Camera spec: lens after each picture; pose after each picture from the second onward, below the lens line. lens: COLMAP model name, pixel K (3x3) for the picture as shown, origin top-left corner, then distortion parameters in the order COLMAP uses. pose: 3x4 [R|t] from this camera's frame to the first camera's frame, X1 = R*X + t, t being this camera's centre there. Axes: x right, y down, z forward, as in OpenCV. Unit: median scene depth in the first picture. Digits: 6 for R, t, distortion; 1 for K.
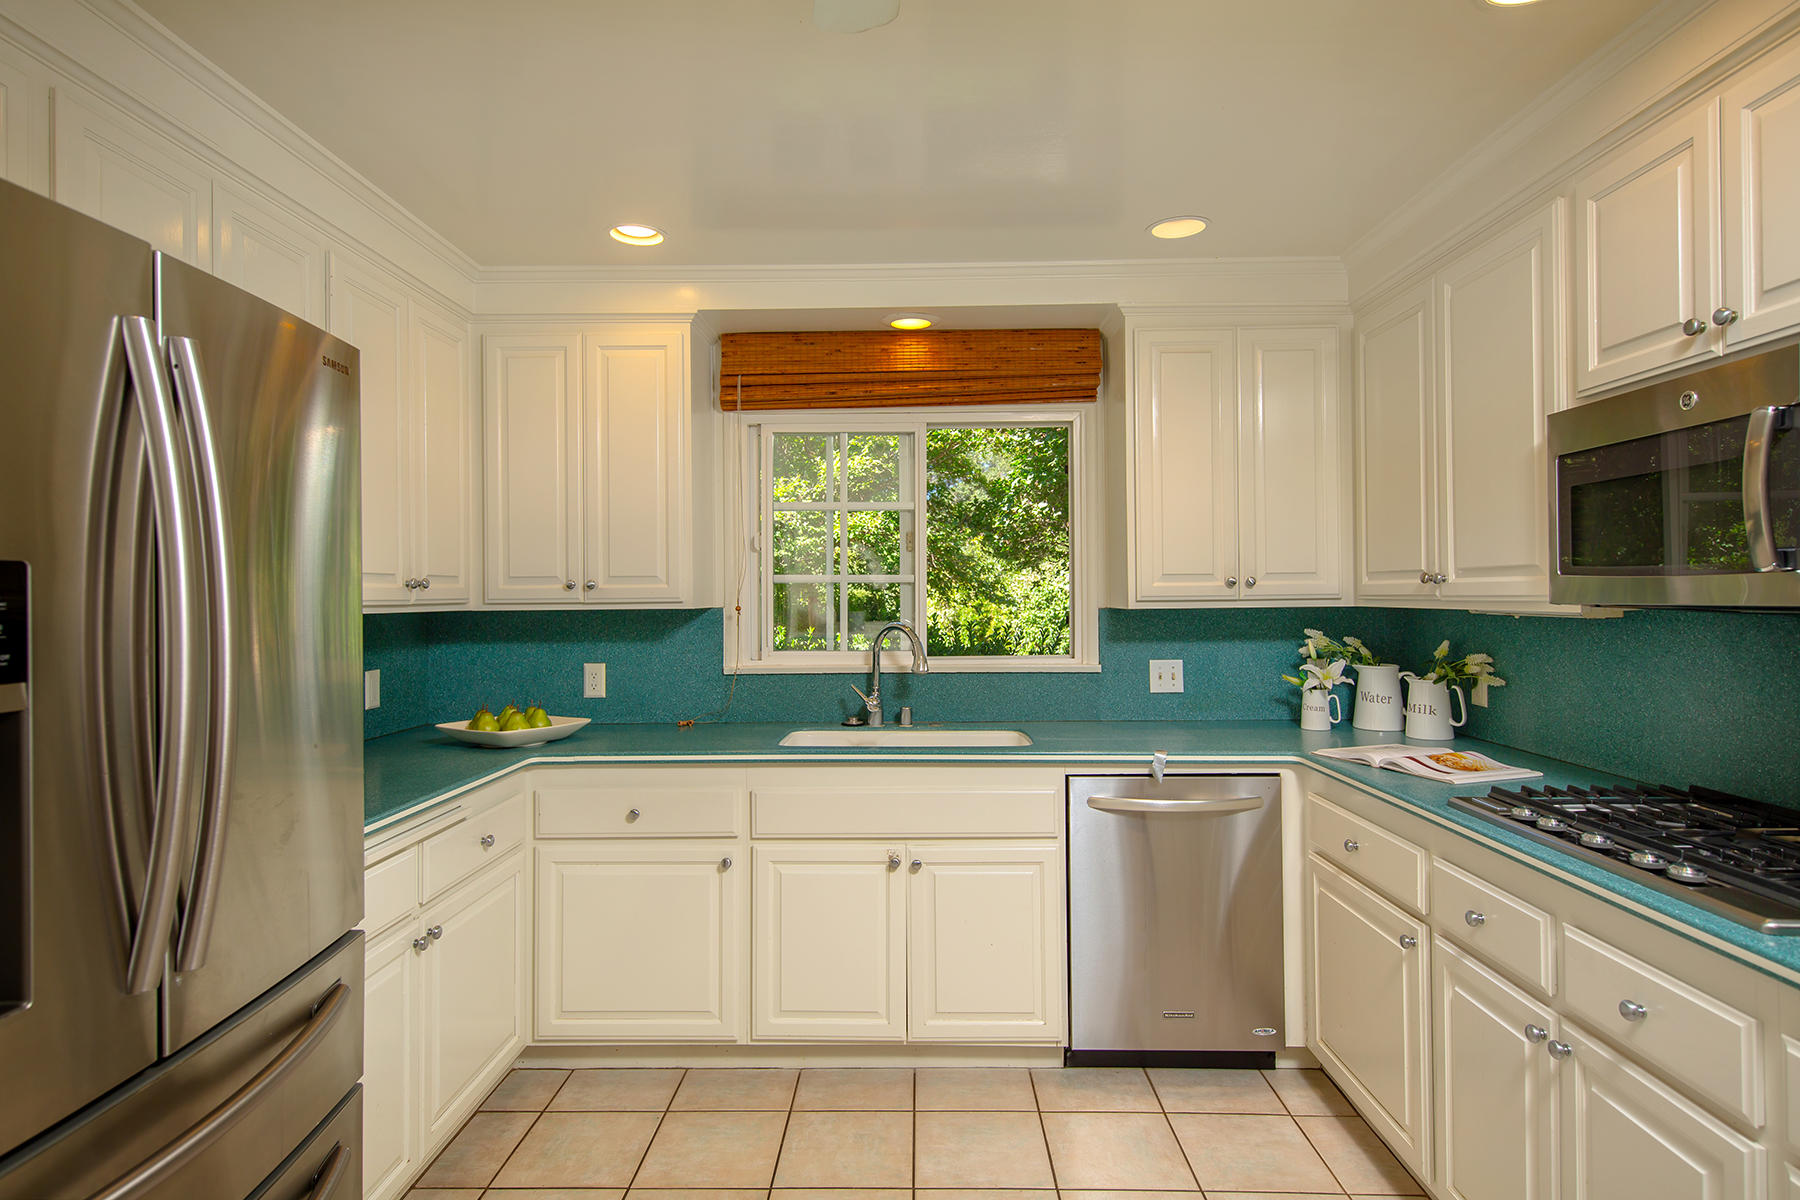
lens RADIAL K [[963.2, 0, 906.2], [0, 963.2, 581.2], [0, 0, 1]] dist [-0.000476, 0.000097]
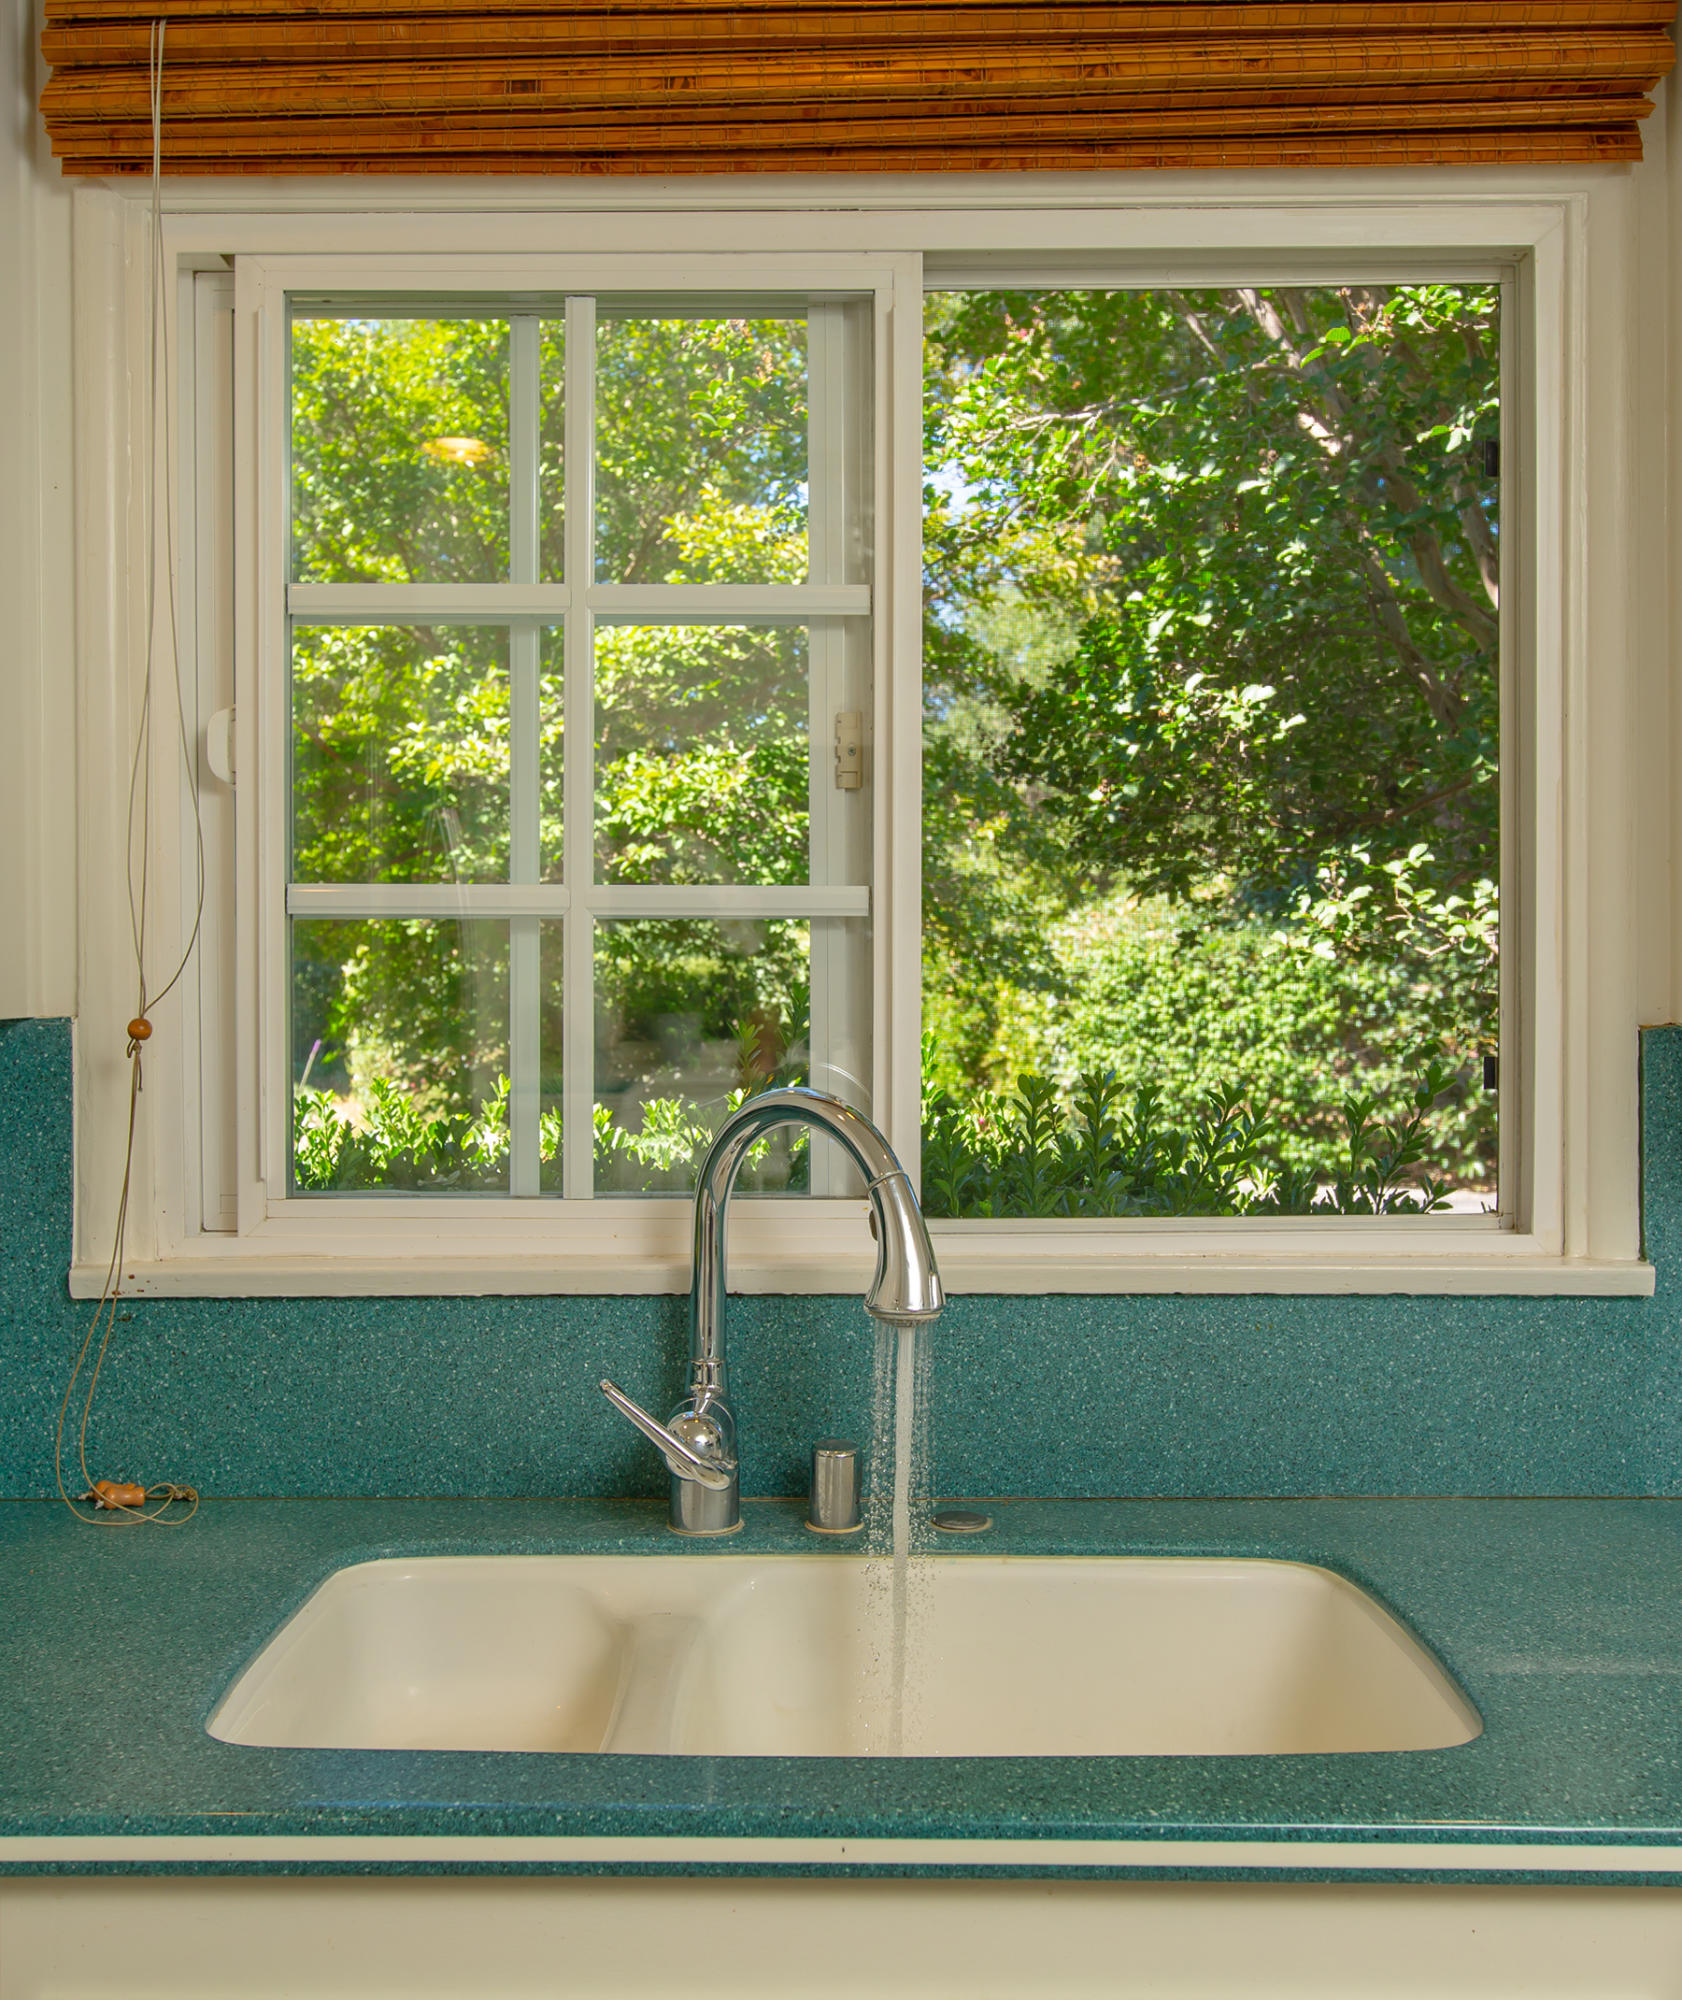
lens RADIAL K [[2239.4, 0, 841.0], [0, 2239.4, 1000.0], [0, 0, 1]] dist [0.007996, 0.005429]
pose [[0.999872, 0.002981, 0.015716, -0.007017], [-0.003416, 0.999609, 0.027748, 0.005987], [-0.015627, -0.027798, 0.999491, 0.408776]]
